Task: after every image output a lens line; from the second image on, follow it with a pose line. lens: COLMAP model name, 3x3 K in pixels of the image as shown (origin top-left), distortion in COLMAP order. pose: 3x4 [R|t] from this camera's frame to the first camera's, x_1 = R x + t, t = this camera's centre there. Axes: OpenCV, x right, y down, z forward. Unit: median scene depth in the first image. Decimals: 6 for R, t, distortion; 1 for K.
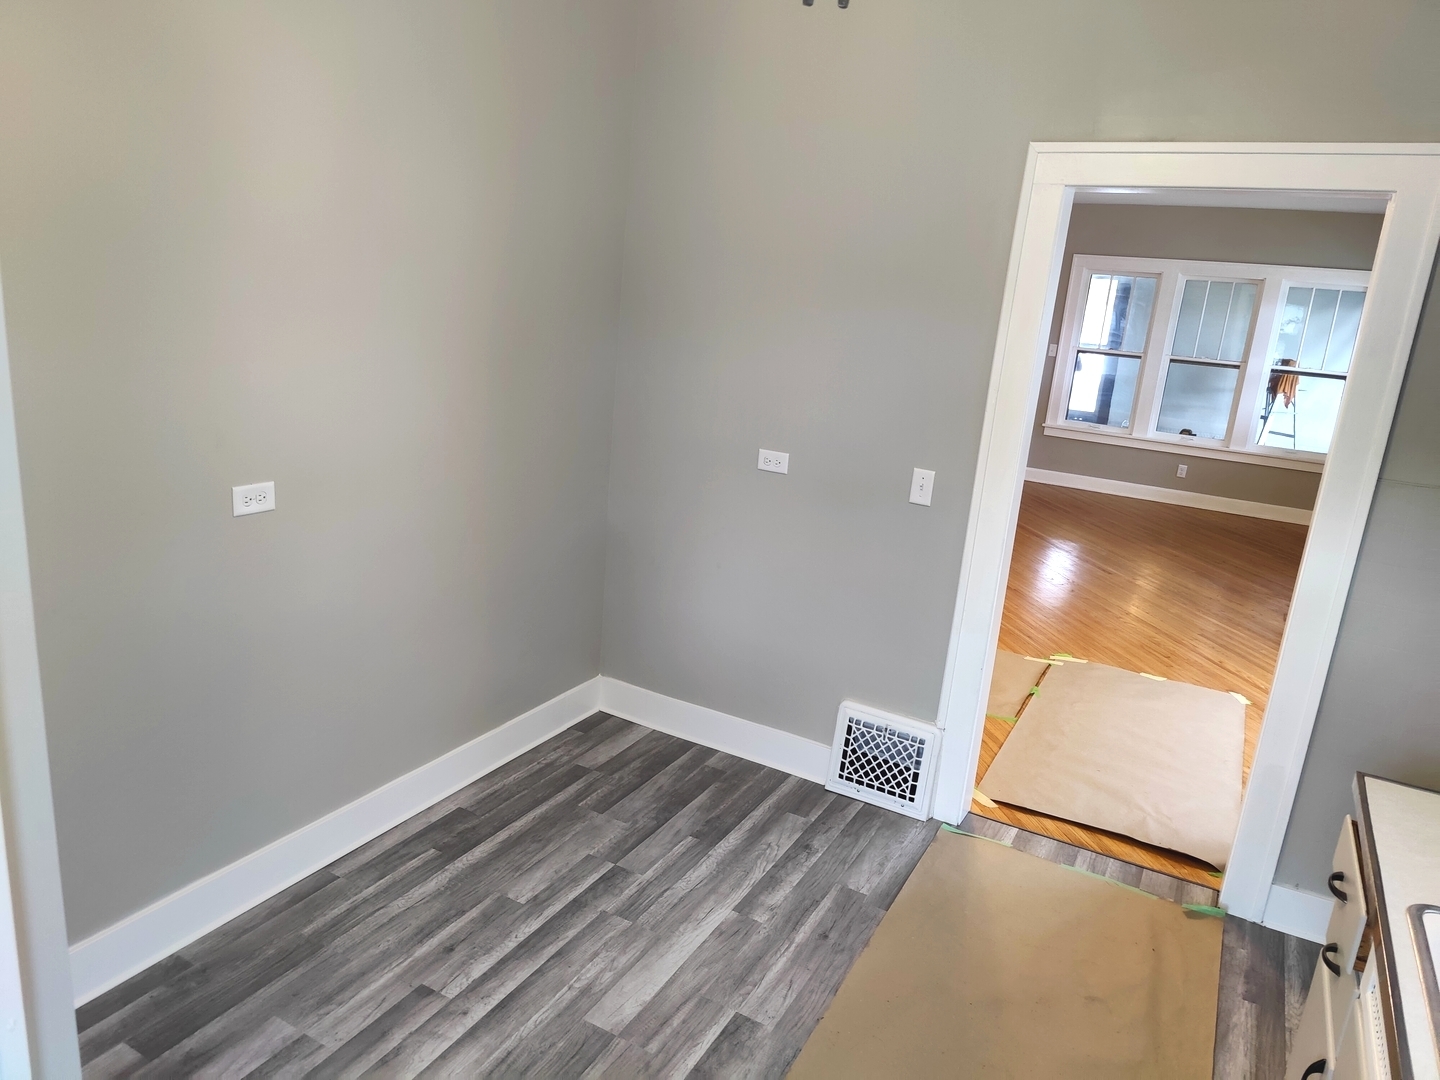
lens RADIAL K [[990.4, 0, 720.0], [0, 990.4, 540.0], [0, 0, 1]] dist [0.002869, 0.001286]
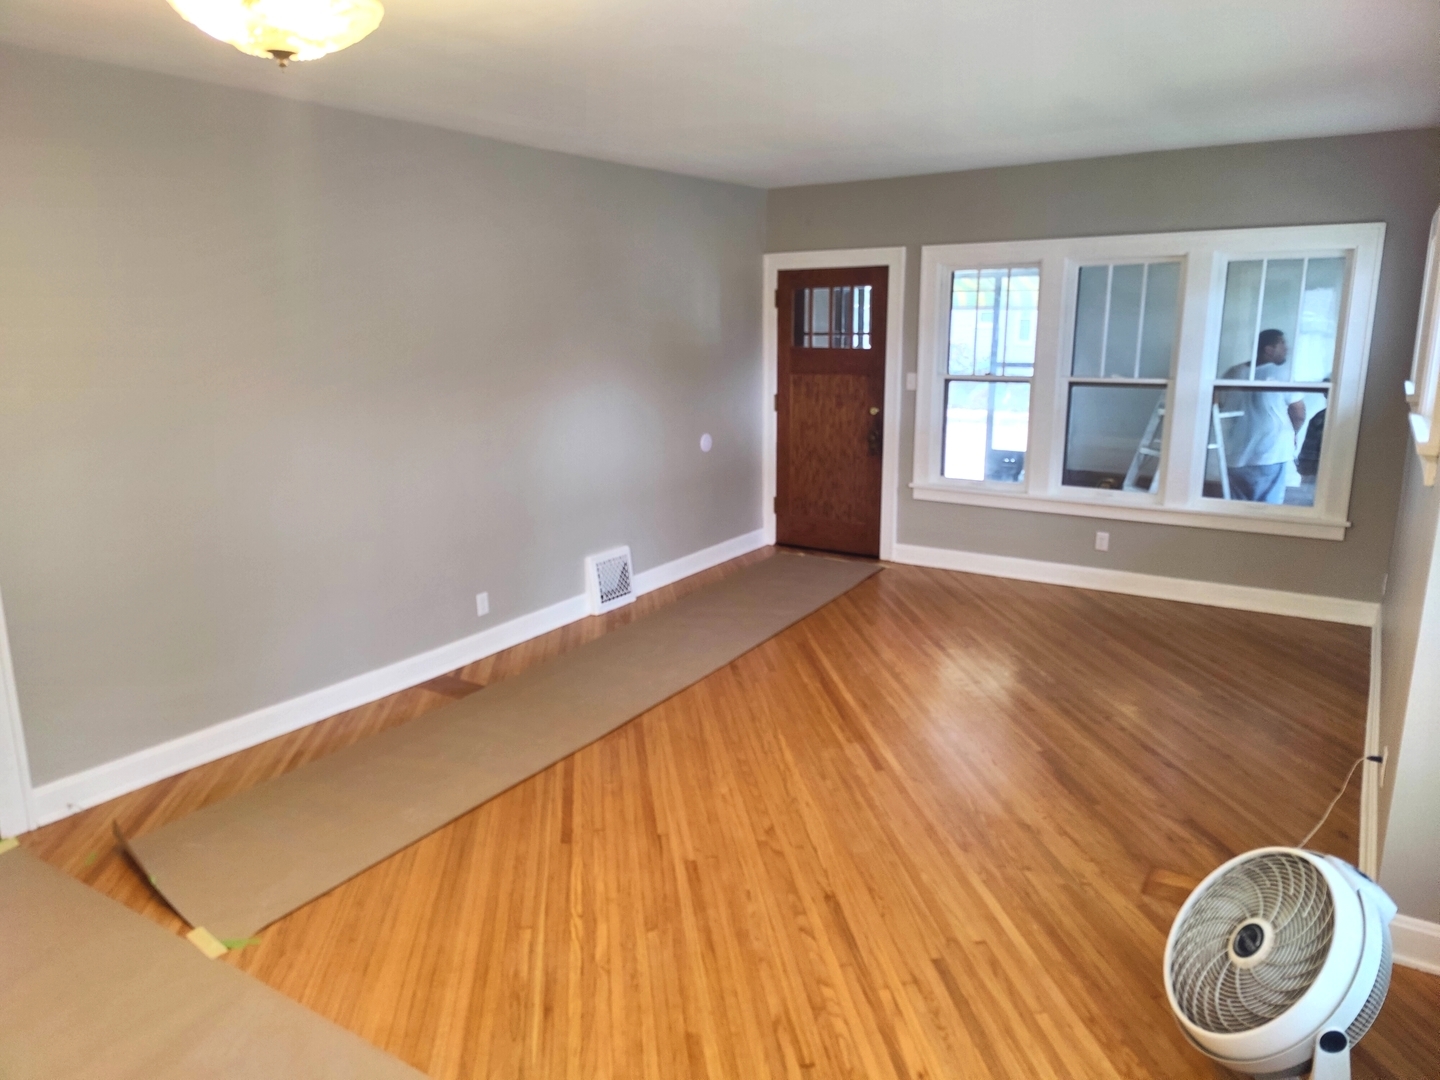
lens RADIAL K [[990.4, 0, 720.0], [0, 990.4, 540.0], [0, 0, 1]] dist [0.002869, 0.001286]
pose [[0.993233, -0.071959, -0.091155, 0.272735], [0.069482, 0.997130, -0.030065, -0.070355], [0.093057, 0.023528, 0.995383, 0.299305]]
